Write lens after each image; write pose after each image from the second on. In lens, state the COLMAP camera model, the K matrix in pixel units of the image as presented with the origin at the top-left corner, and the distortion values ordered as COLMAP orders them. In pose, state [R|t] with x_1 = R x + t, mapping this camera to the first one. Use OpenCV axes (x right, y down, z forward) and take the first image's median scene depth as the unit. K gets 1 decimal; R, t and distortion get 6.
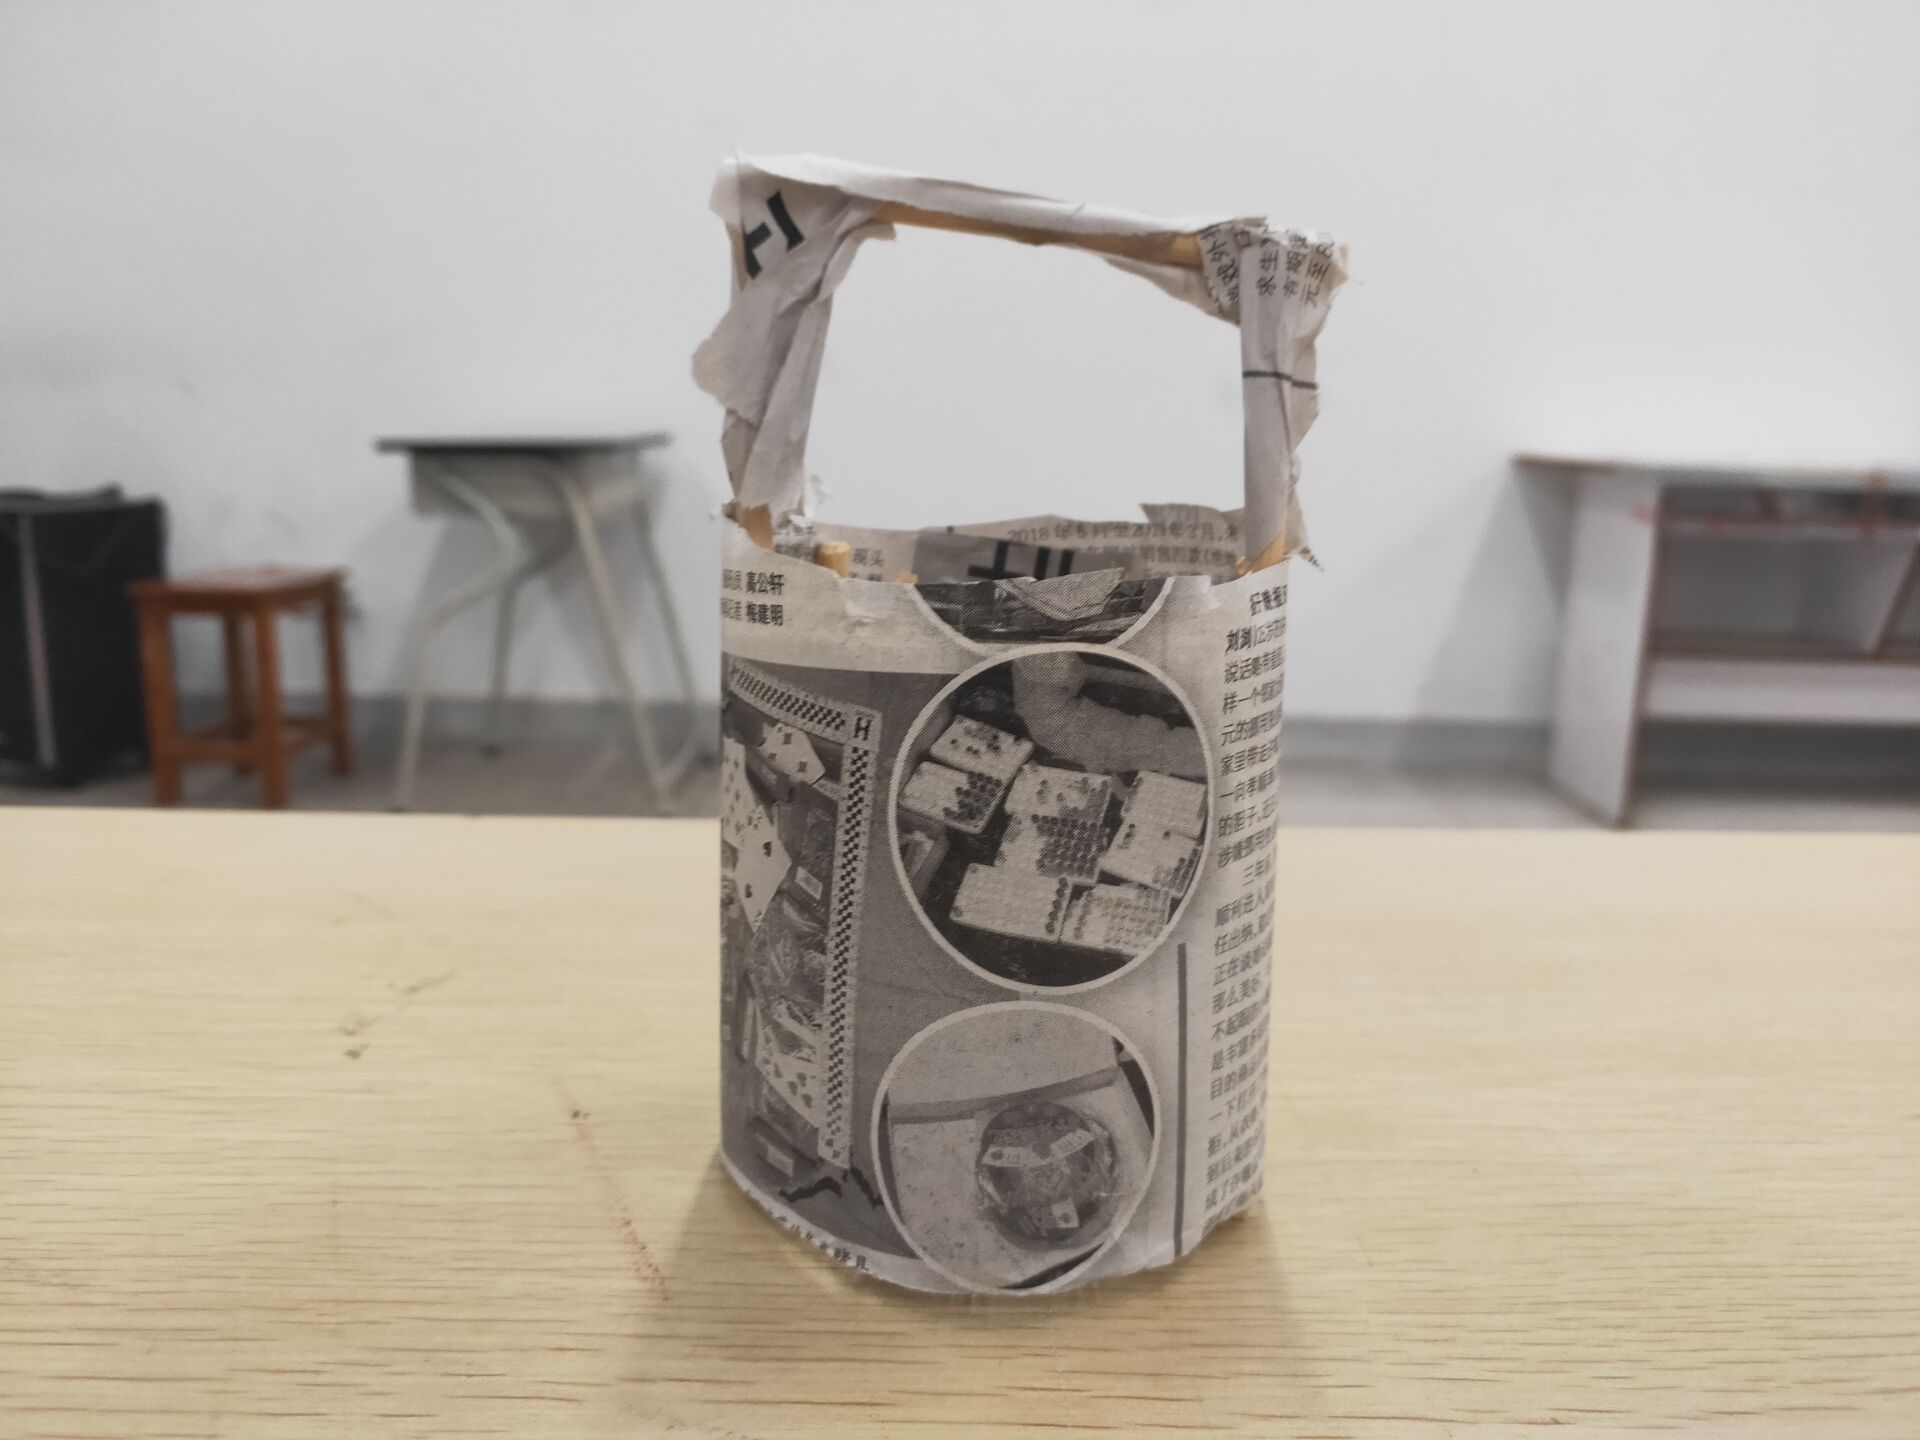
lens RADIAL K [[1518.4, 0, 960.0], [0, 1518.4, 720.0], [0, 0, 1]] dist [-0.030042, 0.005586]
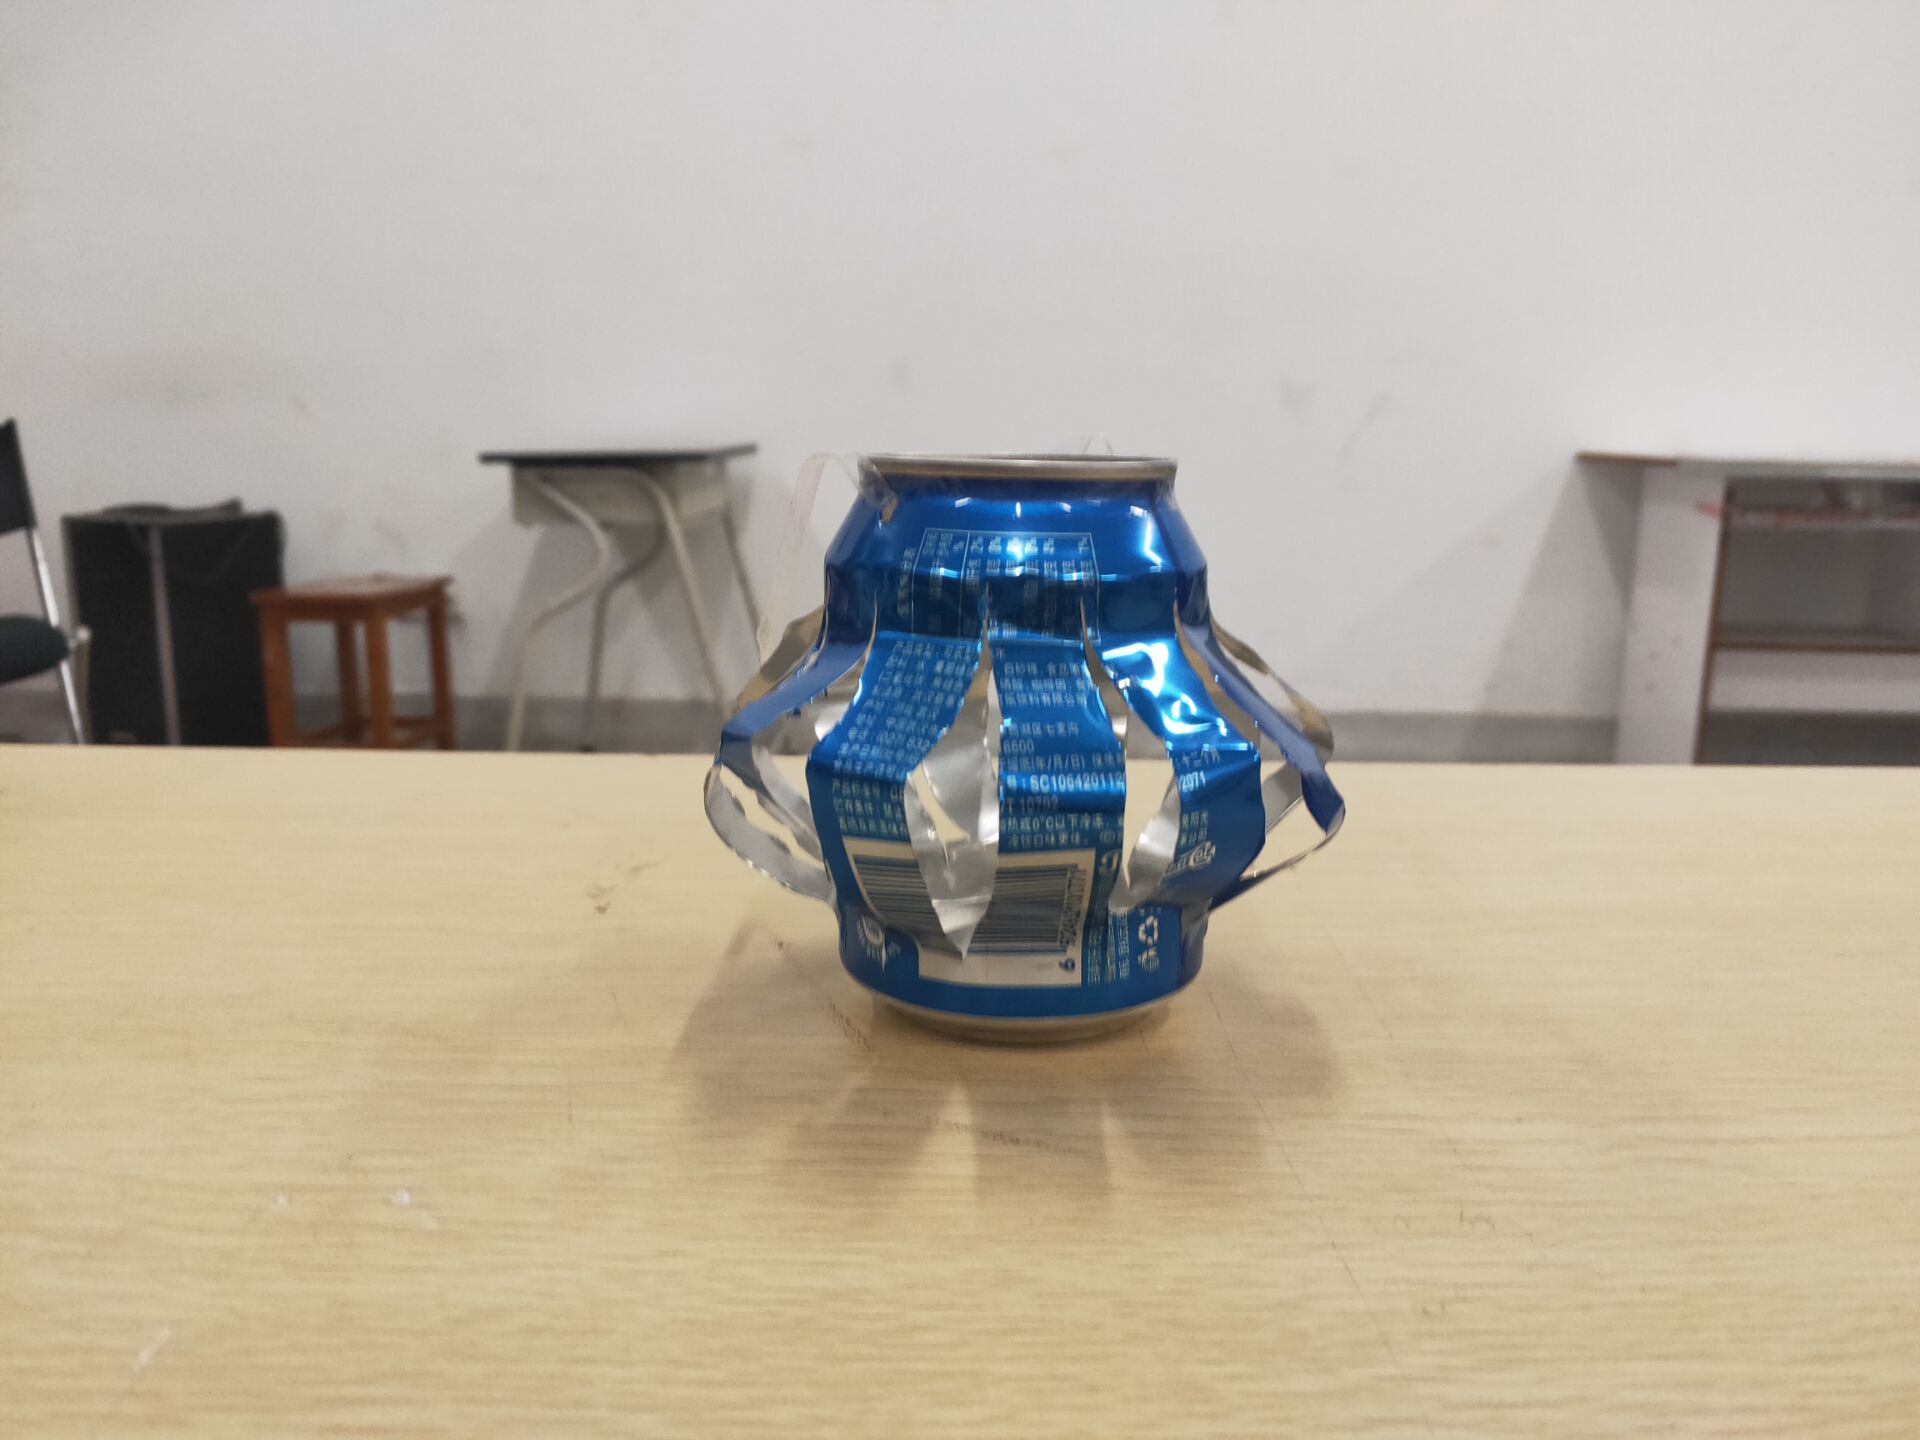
lens RADIAL K [[1488.8, 0, 957.0], [0, 1488.8, 709.0], [0, 0, 1]] dist [-0.012580, 0.000869]
pose [[0.998773, -0.006255, -0.049134, -0.032235], [0.005804, 0.999940, -0.009318, 0.058502], [0.049190, 0.009021, 0.998749, -0.241726]]
